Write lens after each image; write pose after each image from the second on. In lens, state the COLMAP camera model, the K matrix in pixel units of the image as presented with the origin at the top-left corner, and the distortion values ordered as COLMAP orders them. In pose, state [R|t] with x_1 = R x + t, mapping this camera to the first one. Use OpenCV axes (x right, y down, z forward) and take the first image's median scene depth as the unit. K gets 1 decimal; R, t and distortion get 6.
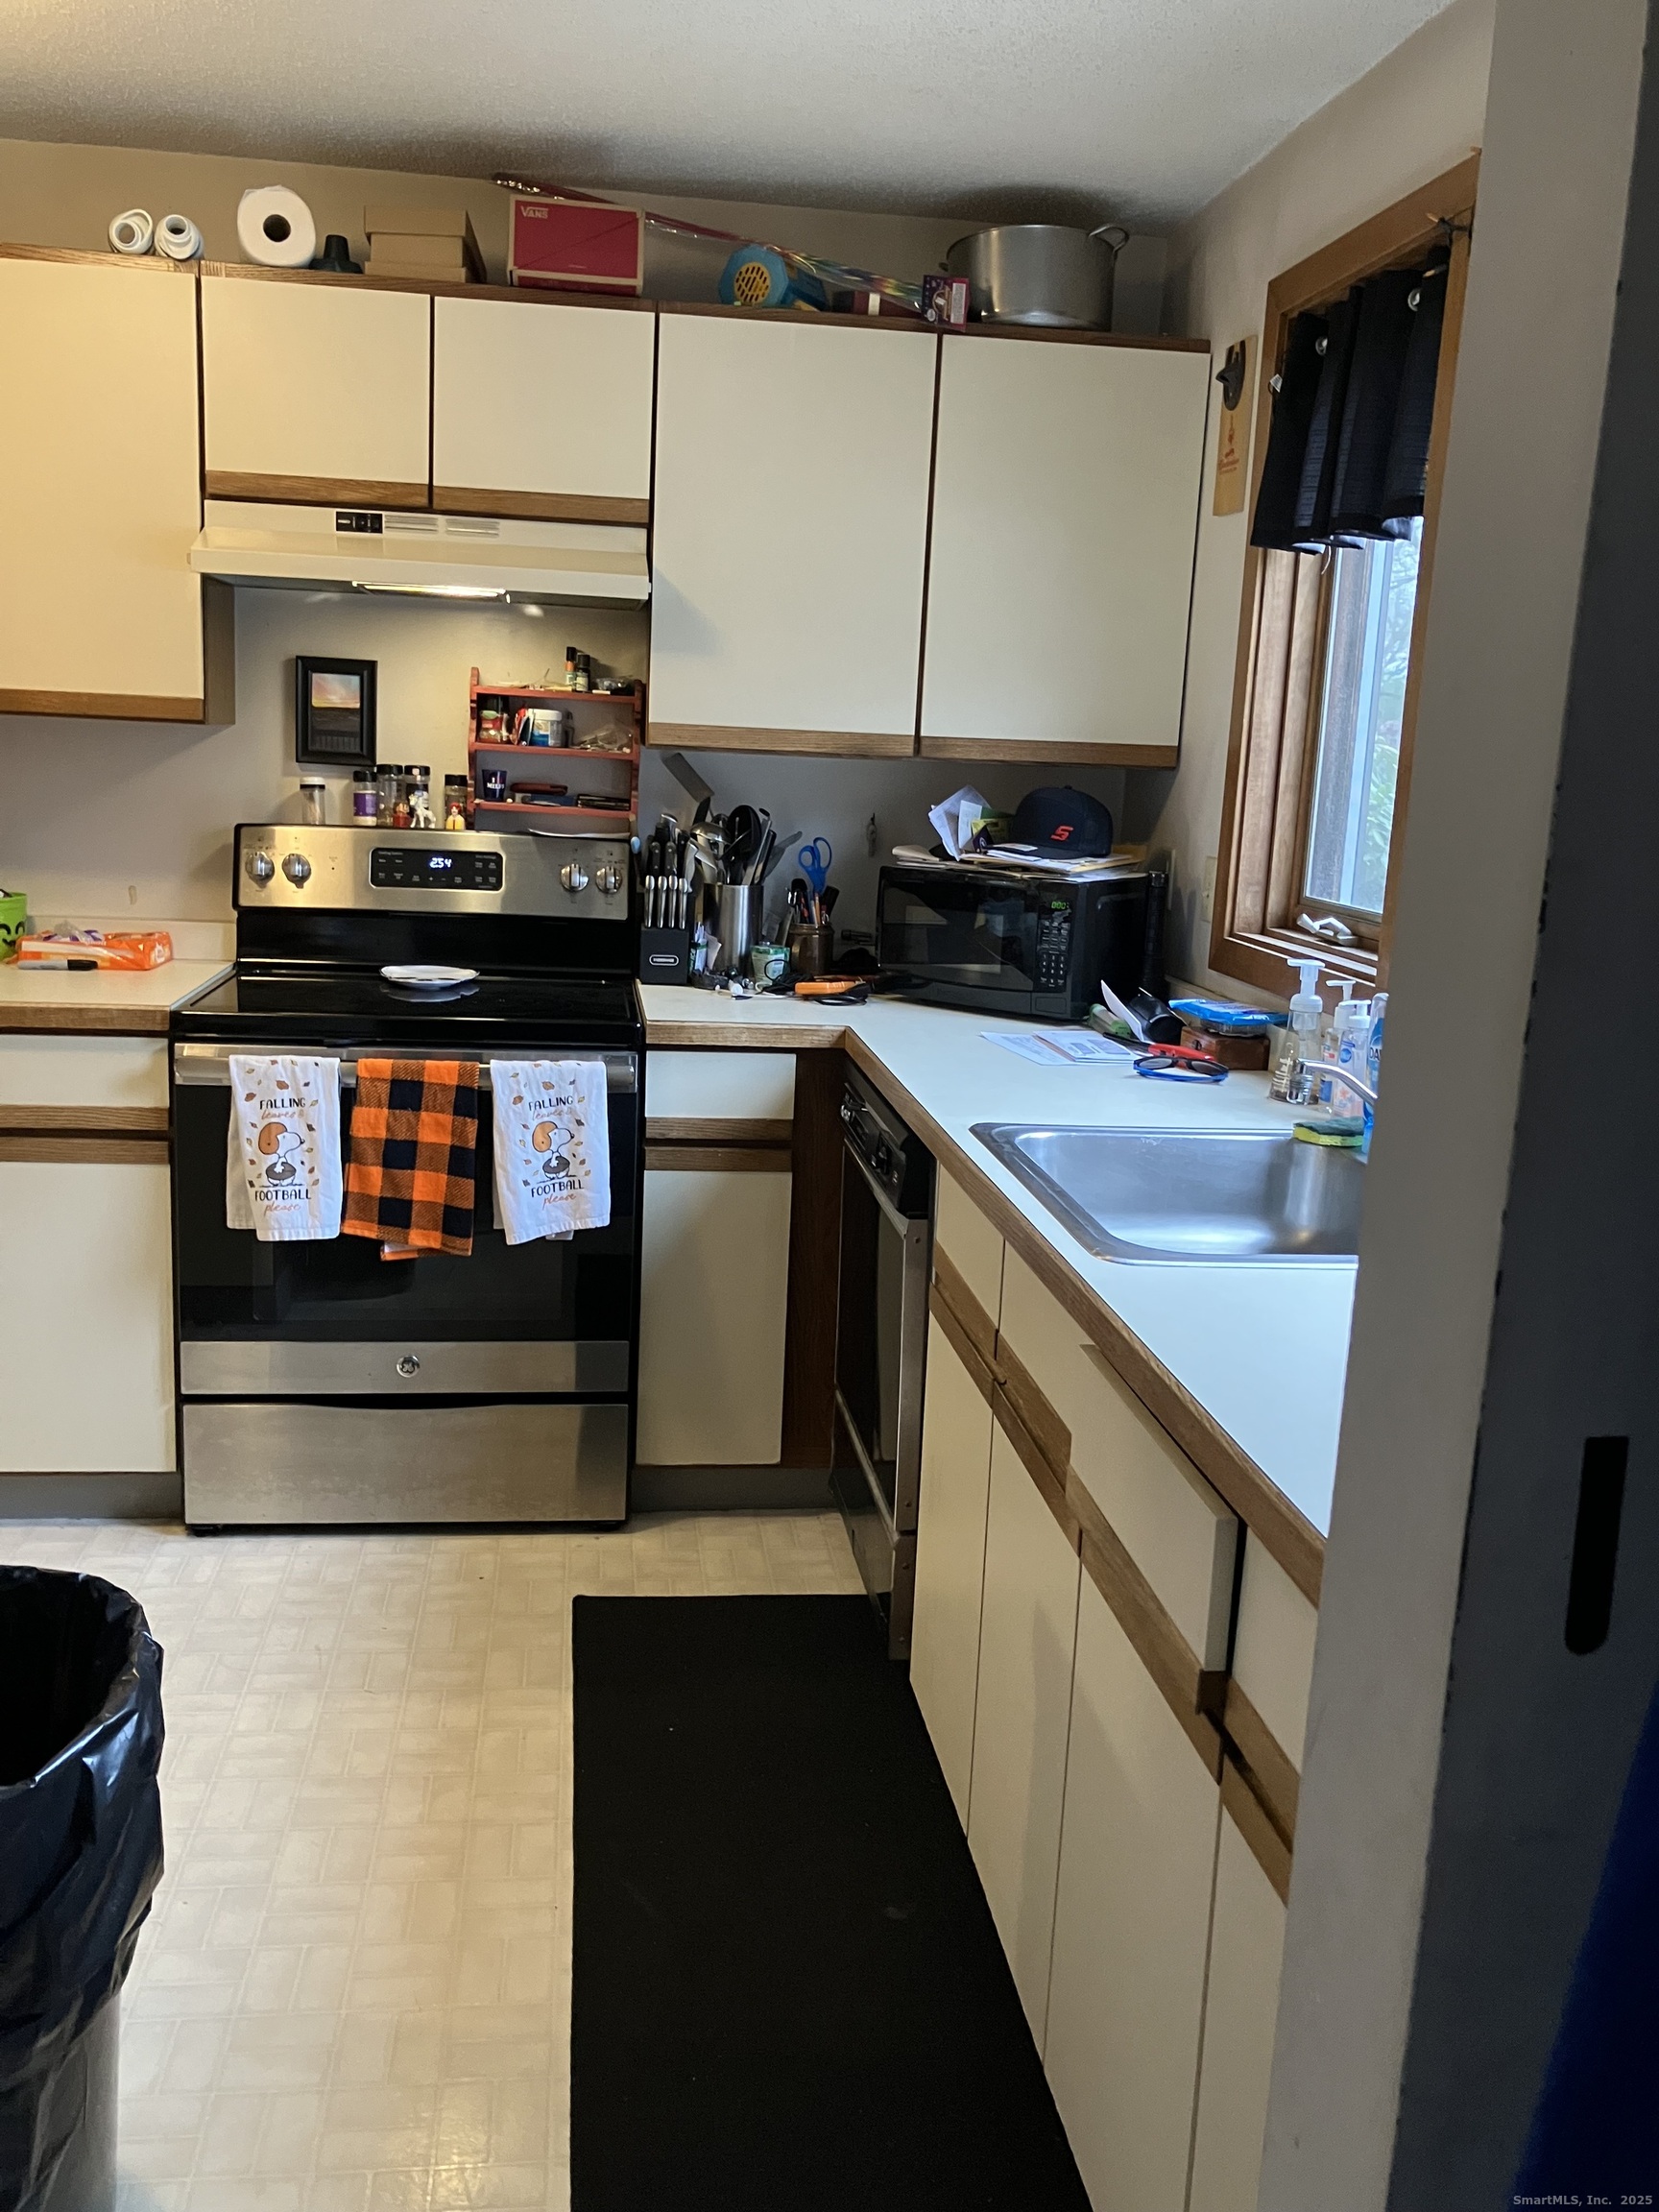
lens RADIAL K [[1829.5, 0, 824.4], [0, 1829.5, 1102.0], [0, 0, 1]] dist [-0.001701, -0.003415]
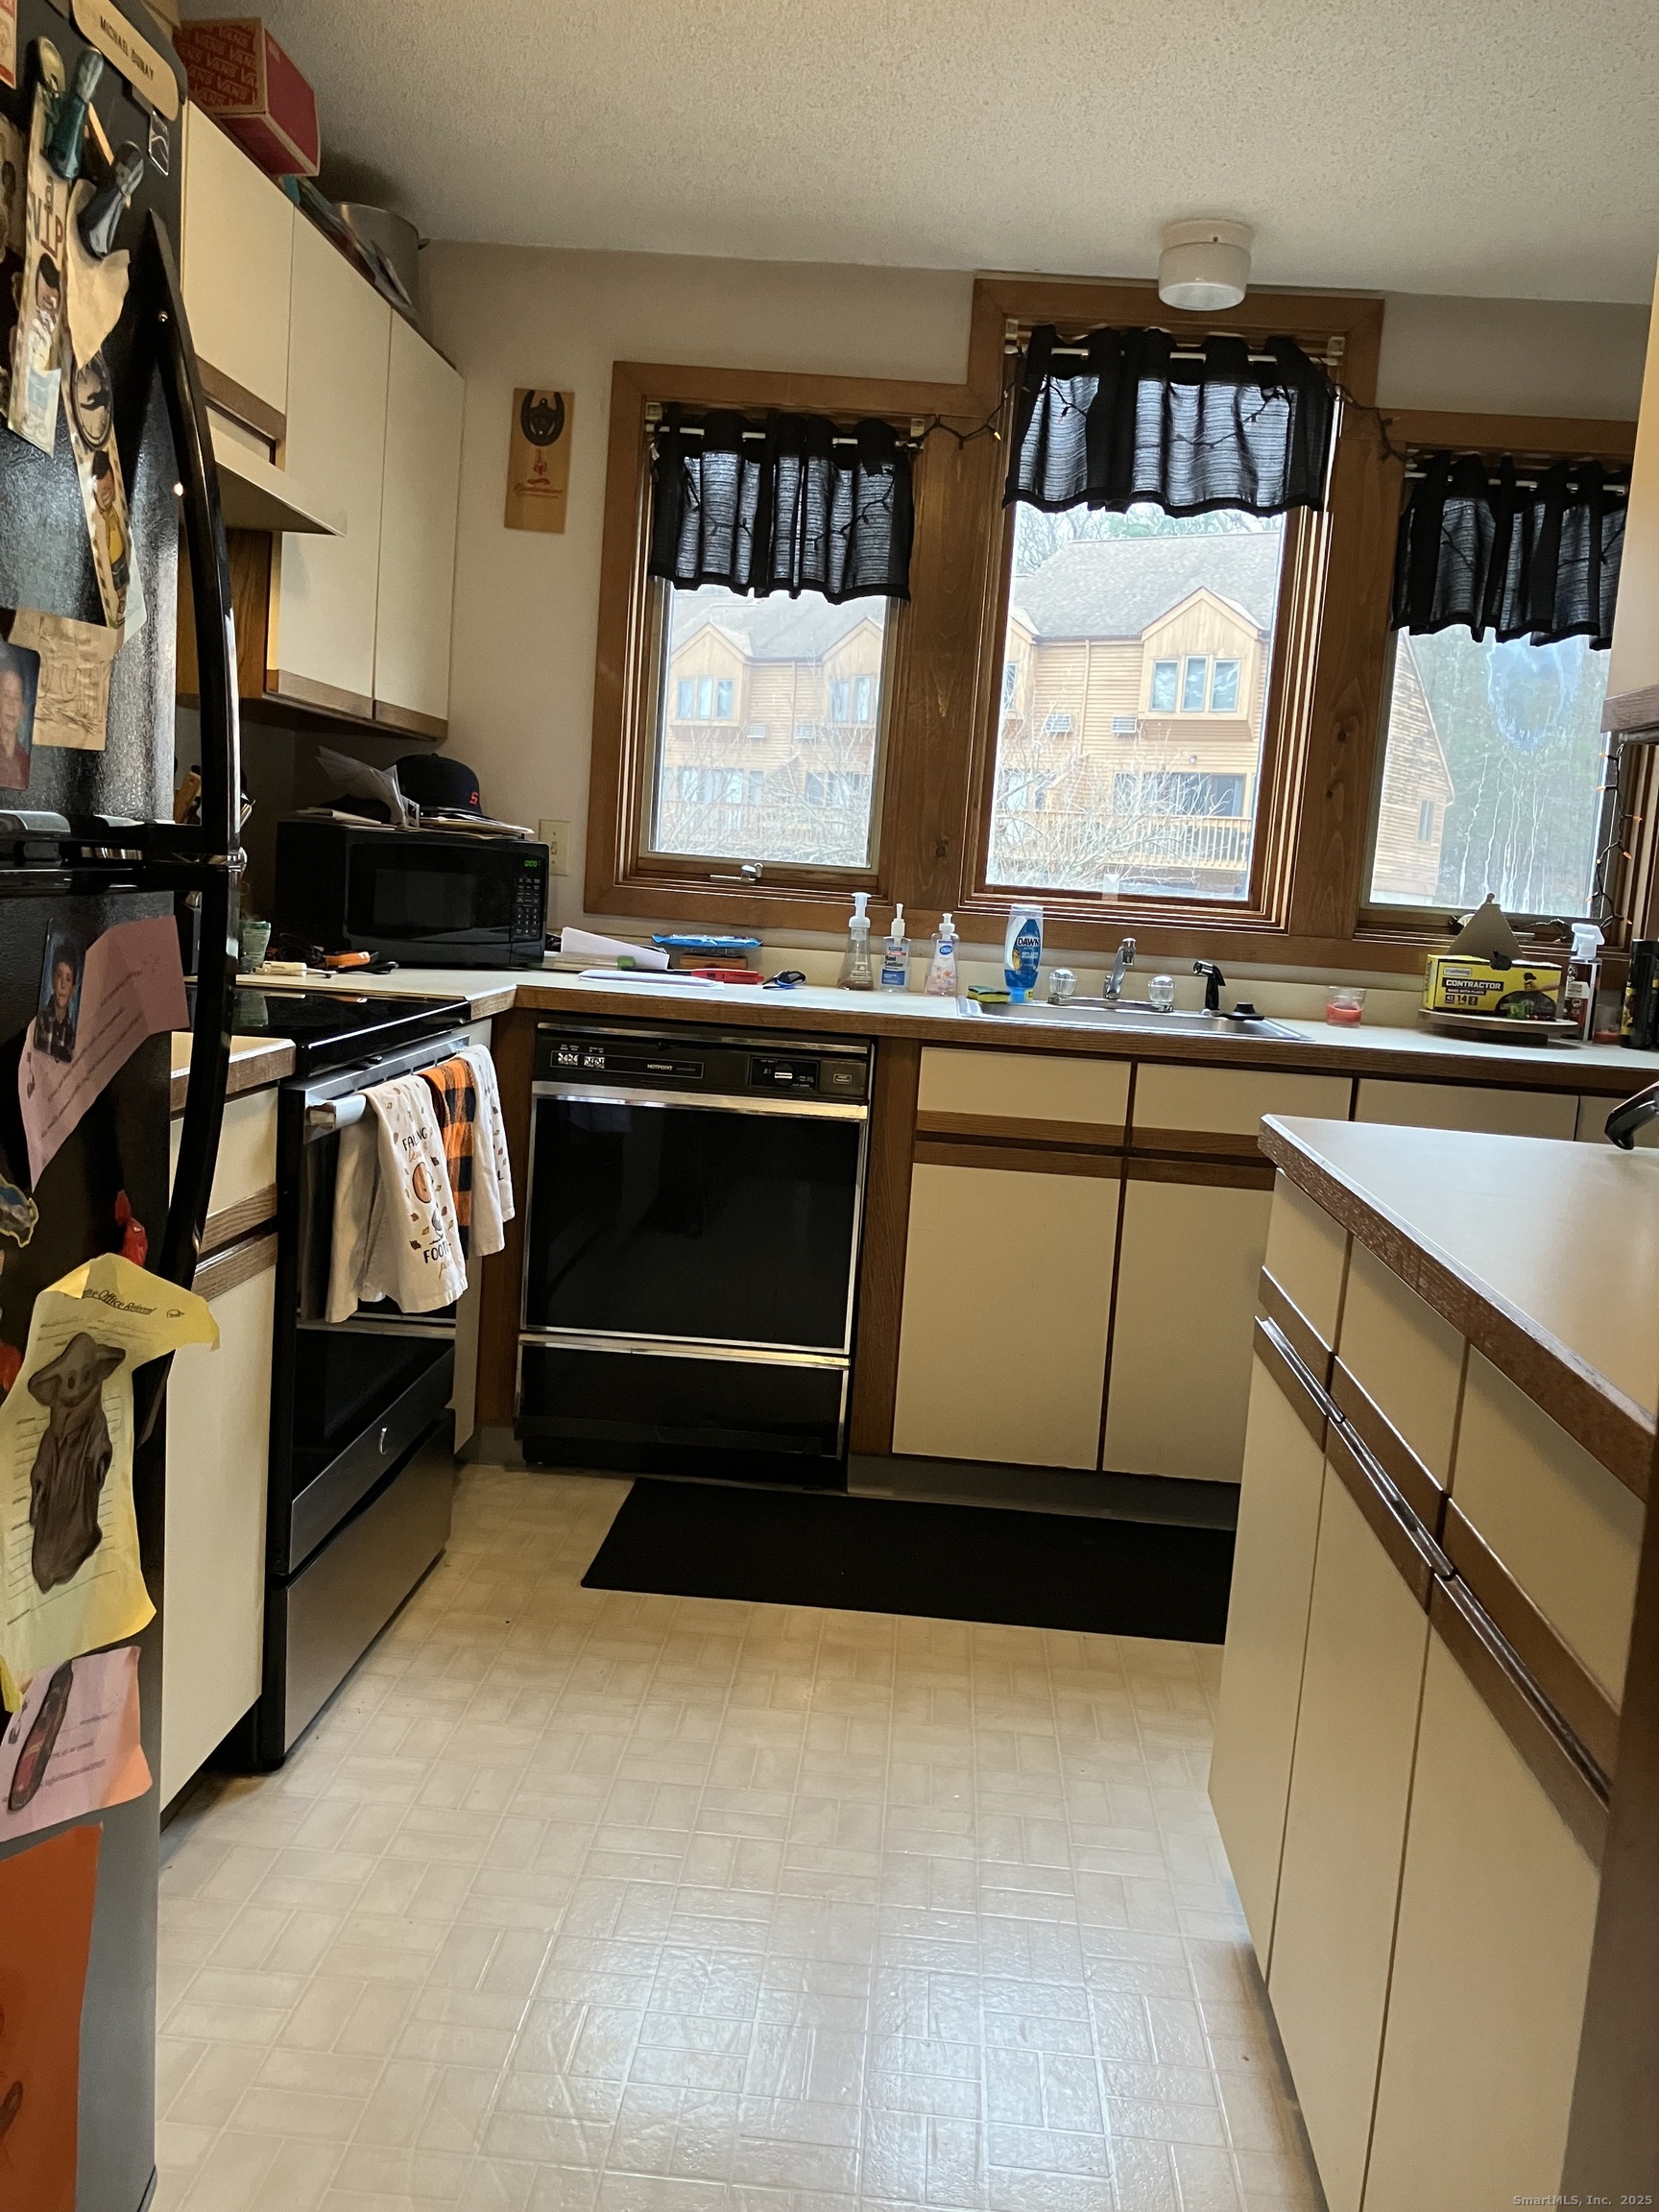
lens RADIAL K [[1829.5, 0, 827.3], [0, 1829.5, 1105.9], [0, 0, 1]] dist [-0.001701, -0.003415]
pose [[0.183594, -0.158329, 0.970168, -1.050575], [0.133611, 0.981804, 0.134943, -0.097075], [-0.973880, 0.104851, 0.201408, 0.669528]]
